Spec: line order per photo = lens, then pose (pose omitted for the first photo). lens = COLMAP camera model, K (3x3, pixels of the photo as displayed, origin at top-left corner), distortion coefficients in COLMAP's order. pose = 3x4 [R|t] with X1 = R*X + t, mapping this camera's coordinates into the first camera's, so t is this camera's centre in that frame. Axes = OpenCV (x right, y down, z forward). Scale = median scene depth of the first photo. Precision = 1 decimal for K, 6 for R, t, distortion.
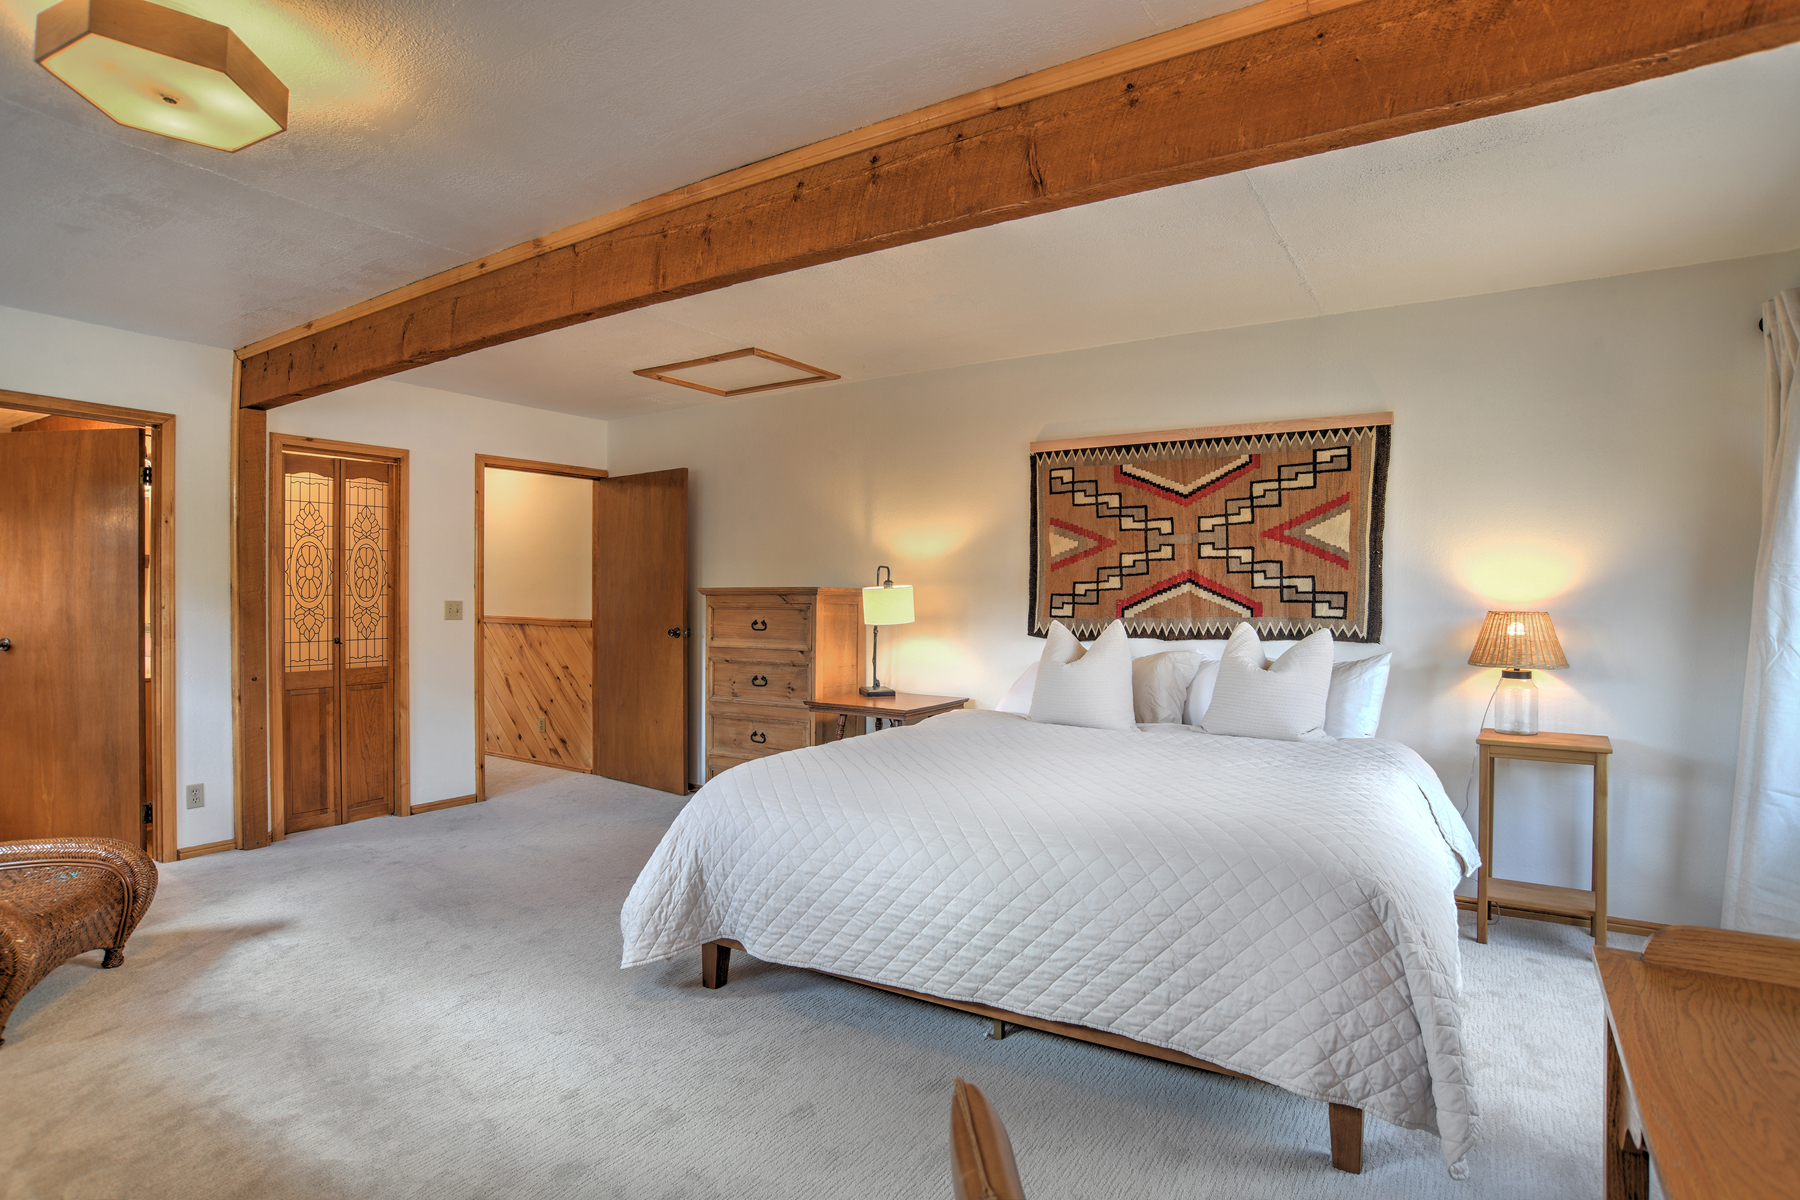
lens RADIAL K [[925.0, 0, 916.0], [0, 925.0, 598.1], [0, 0, 1]] dist [-0.103069, 0.051932]
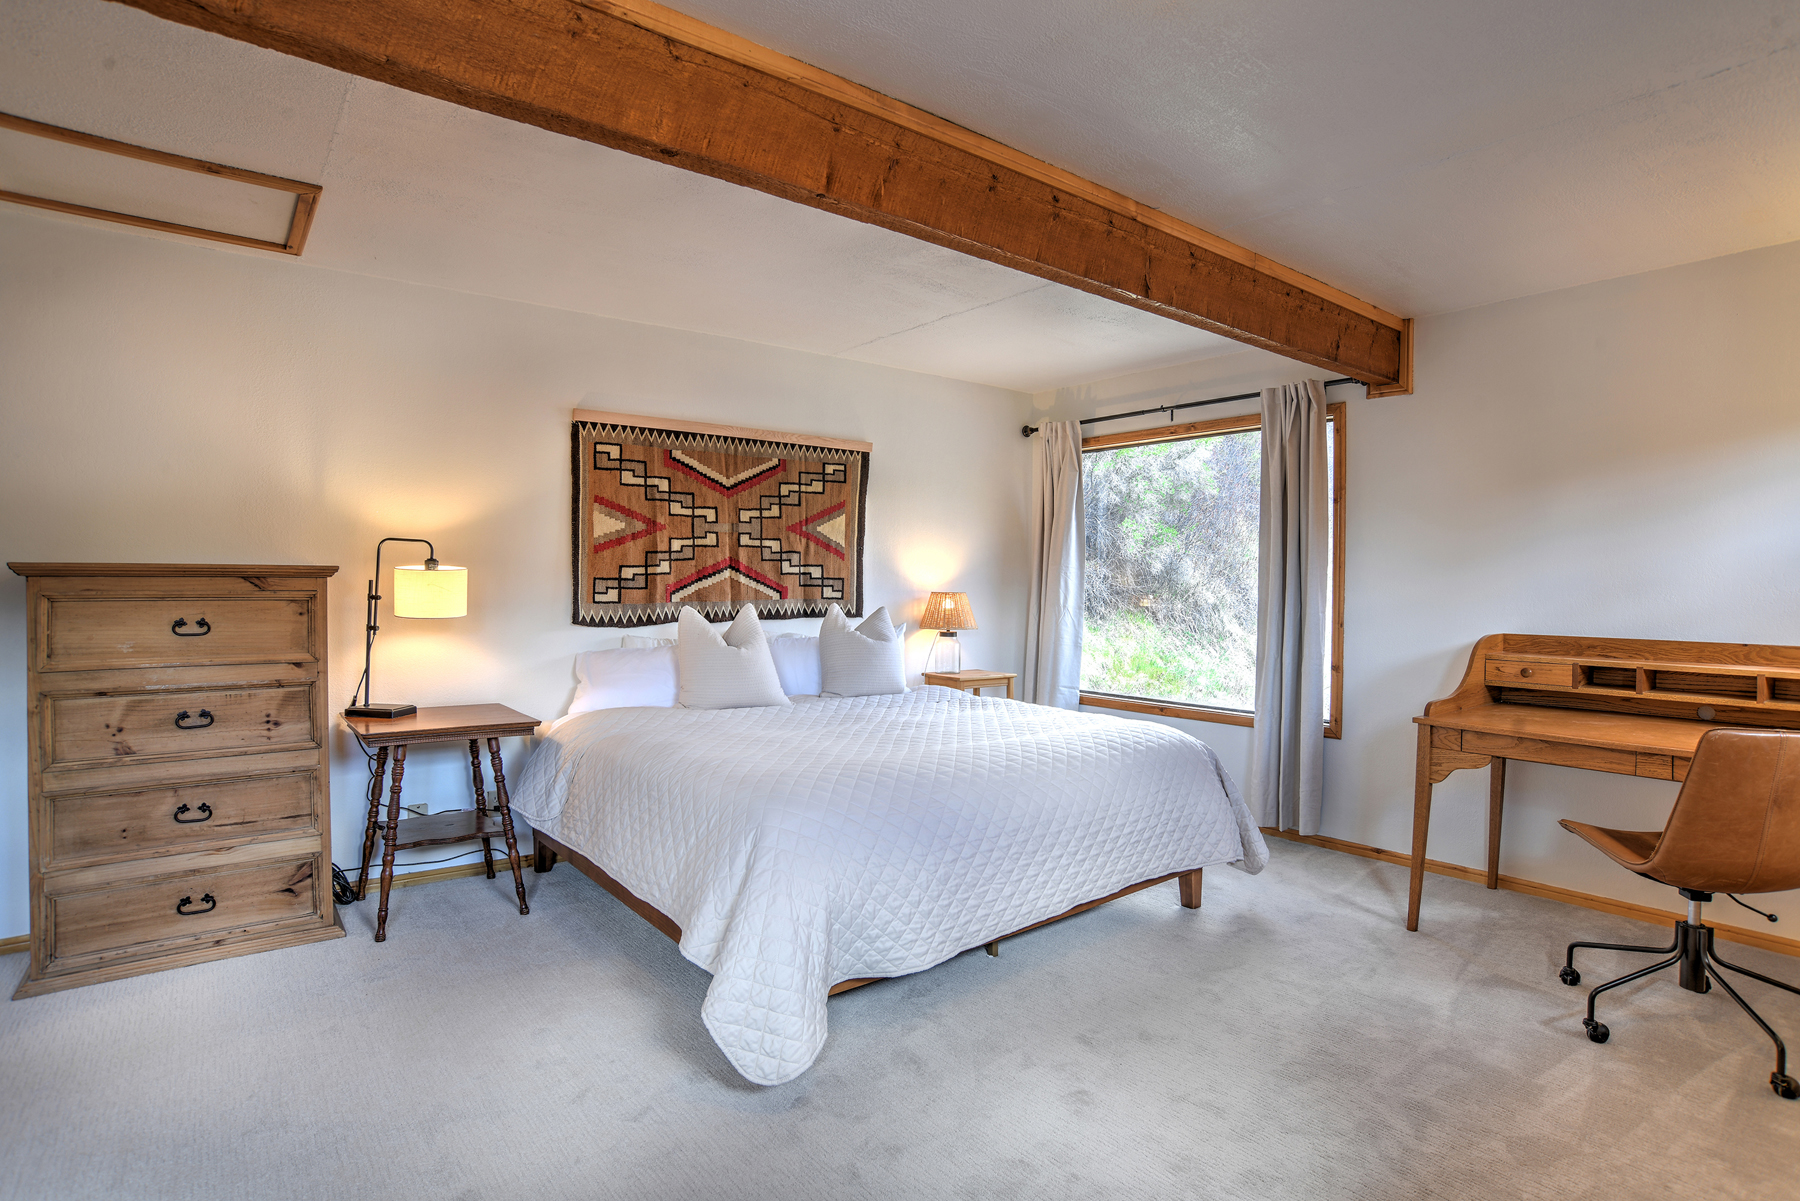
lens RADIAL K [[925.0, 0, 916.0], [0, 925.0, 598.6], [0, 0, 1]] dist [-0.103069, 0.051932]
pose [[0.333950, -0.013230, 0.942498, -0.653531], [-0.000796, 0.999897, 0.014318, 0.002977], [-0.942591, -0.005532, 0.333905, 0.427208]]
